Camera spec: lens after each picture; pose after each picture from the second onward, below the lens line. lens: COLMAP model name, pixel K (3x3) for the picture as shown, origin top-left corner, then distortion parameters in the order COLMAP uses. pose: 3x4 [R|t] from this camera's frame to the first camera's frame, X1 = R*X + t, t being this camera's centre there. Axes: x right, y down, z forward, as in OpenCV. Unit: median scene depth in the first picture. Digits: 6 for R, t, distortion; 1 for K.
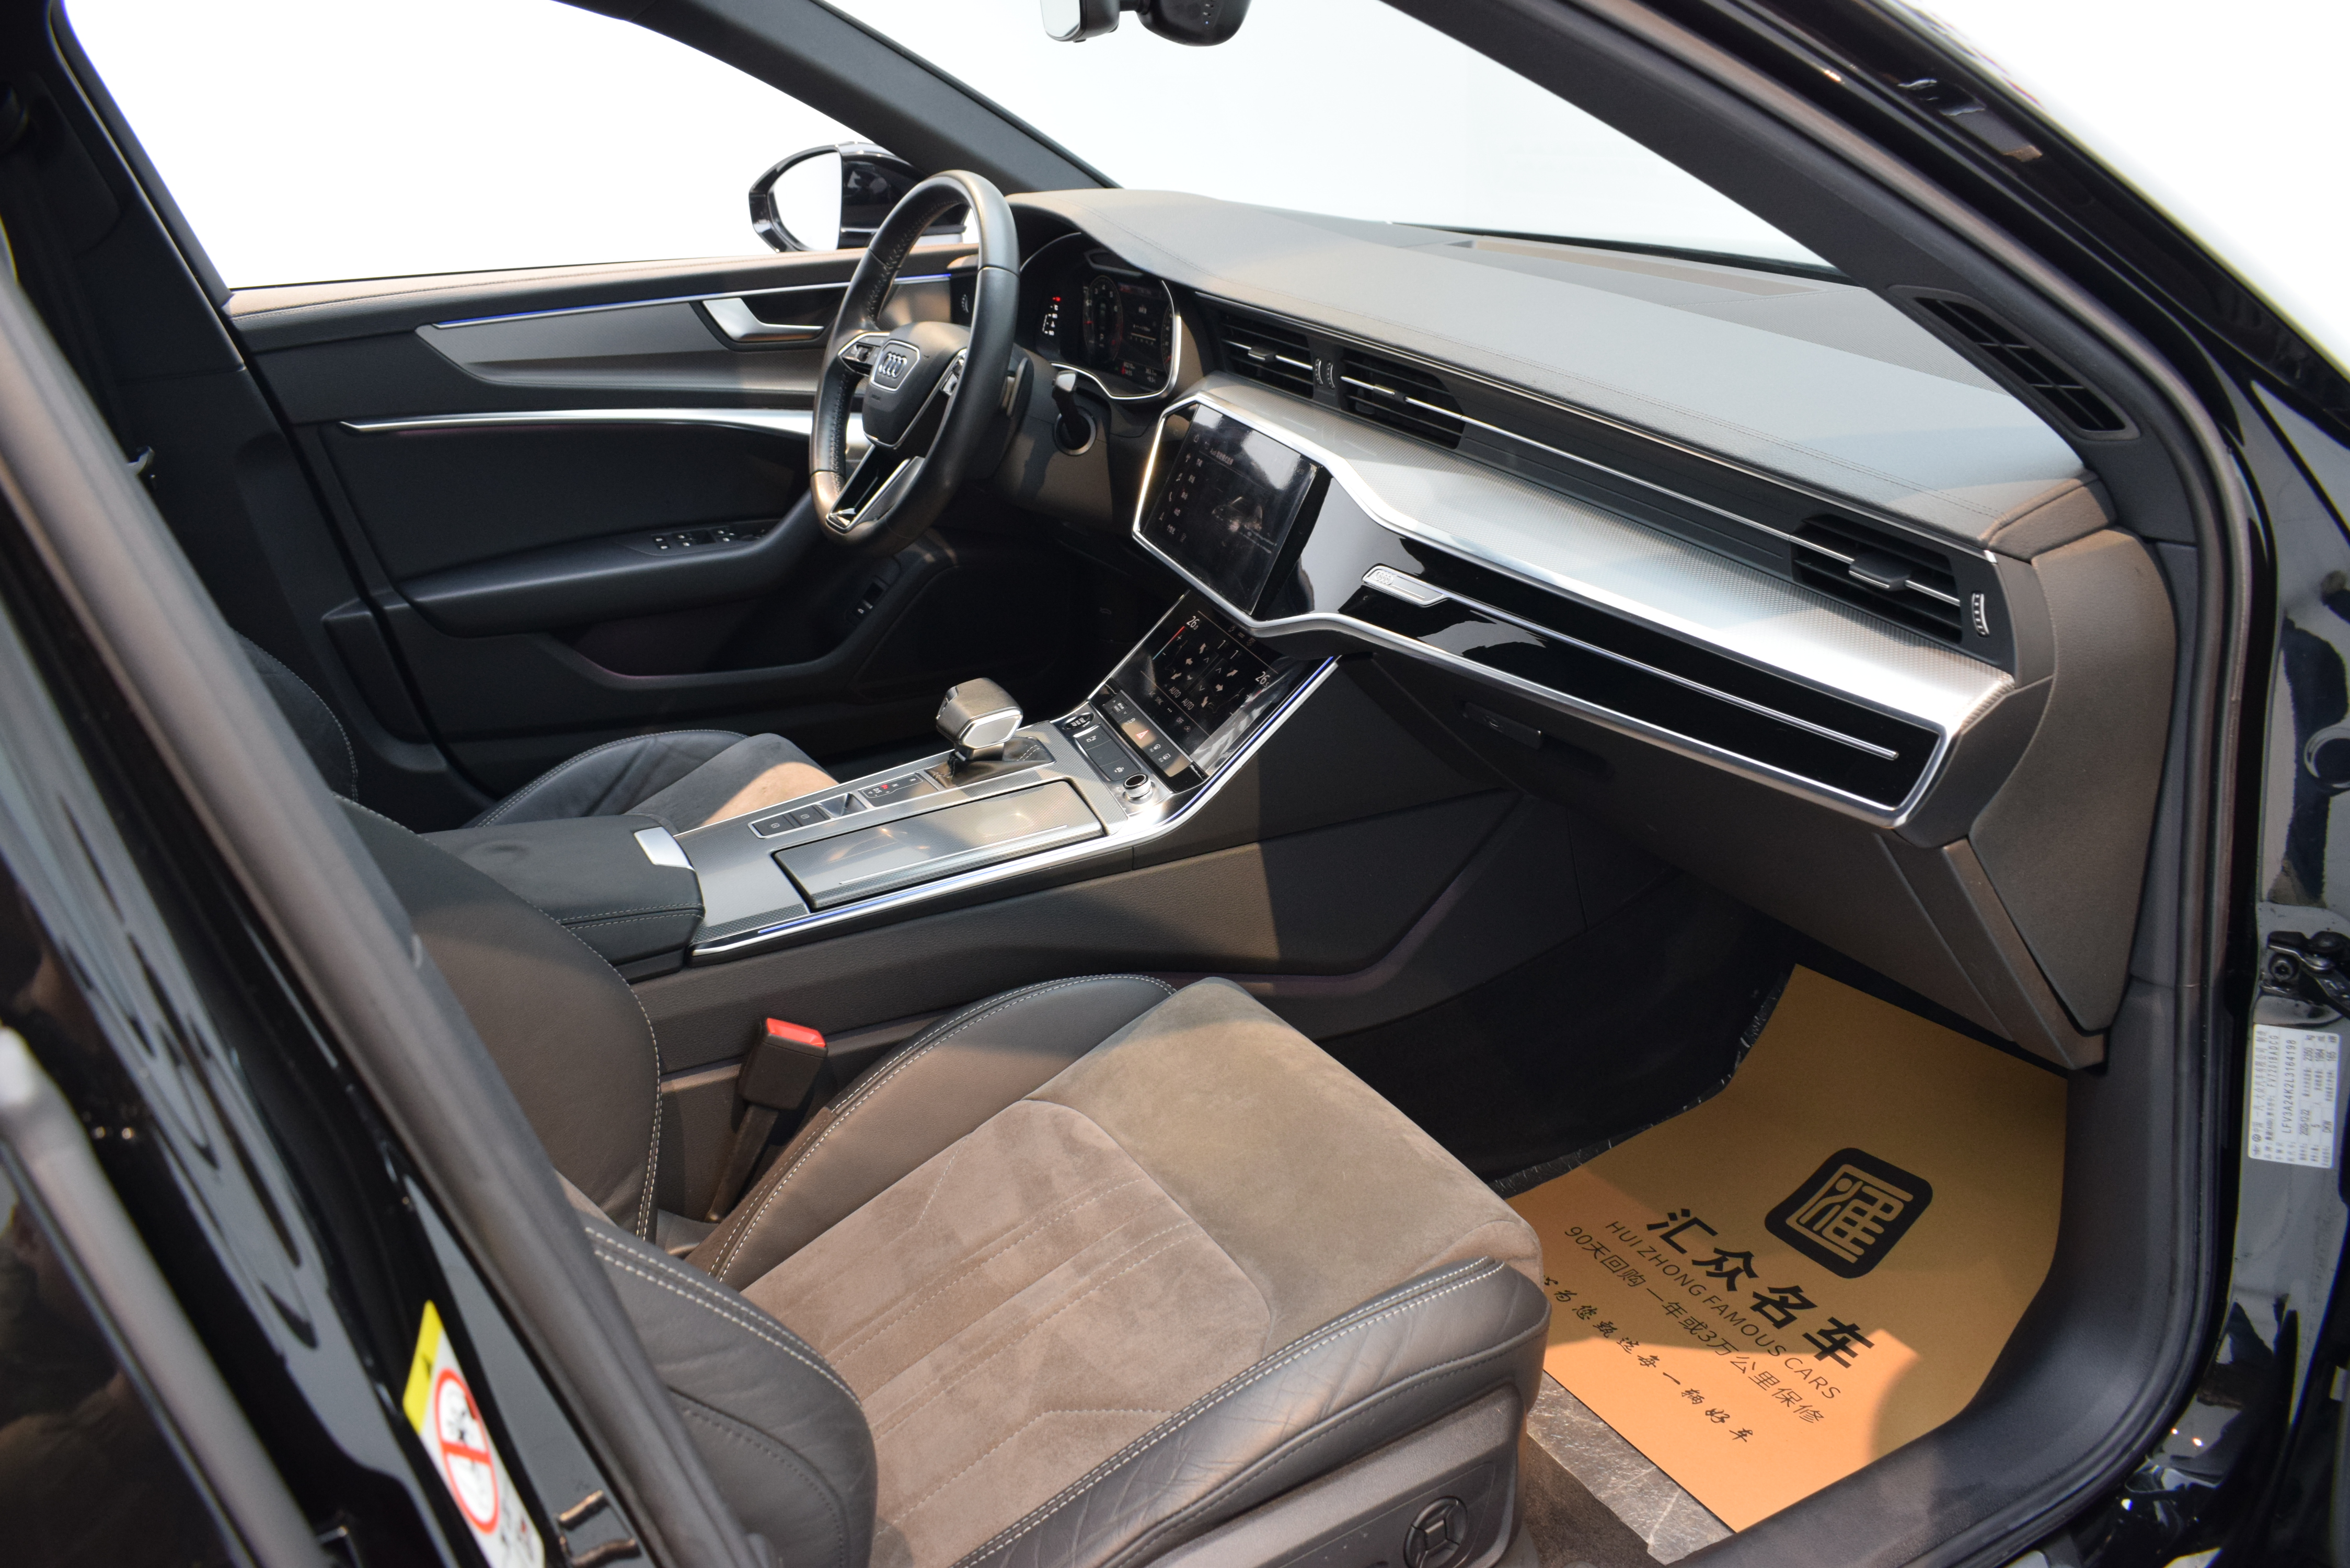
lens RADIAL K [[1811.6, 0, 1175.0], [0, 1811.6, 784.0], [0, 0, 1]] dist [-0.101401, 0.014717]
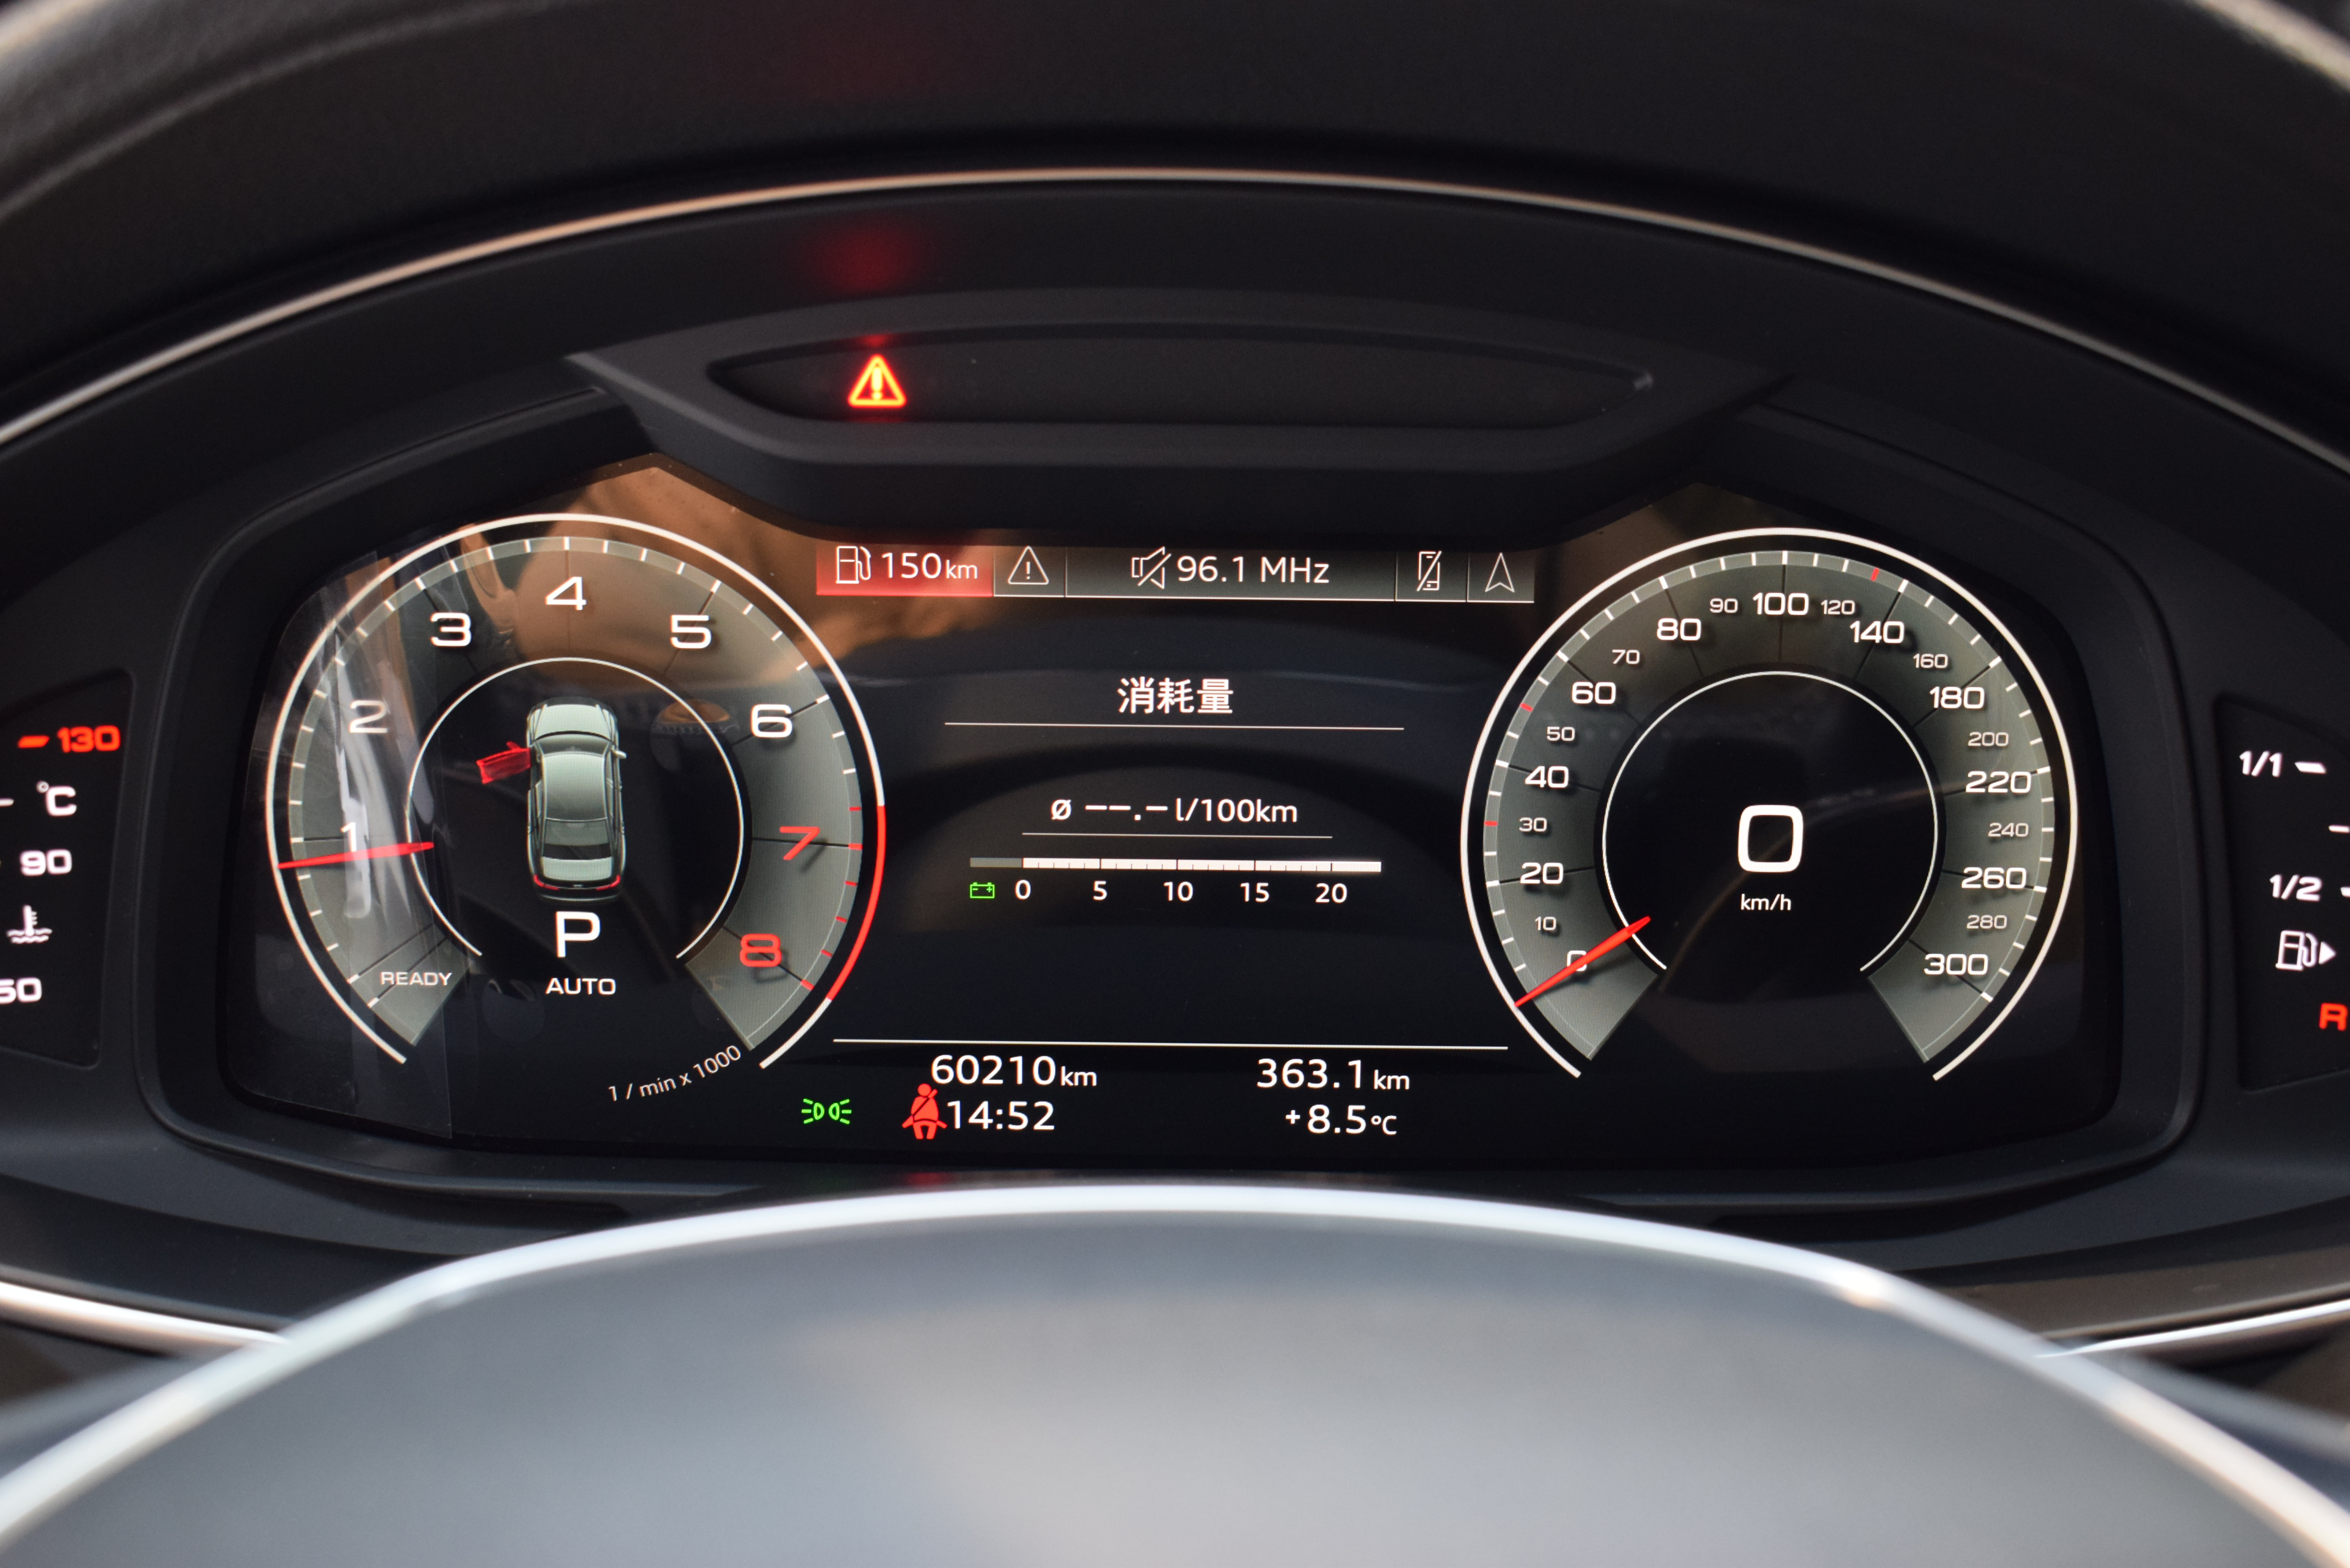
lens RADIAL K [[2709.0, 0, 1175.0], [0, 2709.0, 784.0], [0, 0, 1]] dist [-0.062922, 0.006208]
pose [[0.467588, -0.201983, 0.860560, -0.268768], [0.313193, 0.948243, 0.052389, -0.341425], [-0.826602, 0.245025, 0.506647, 1.132805]]
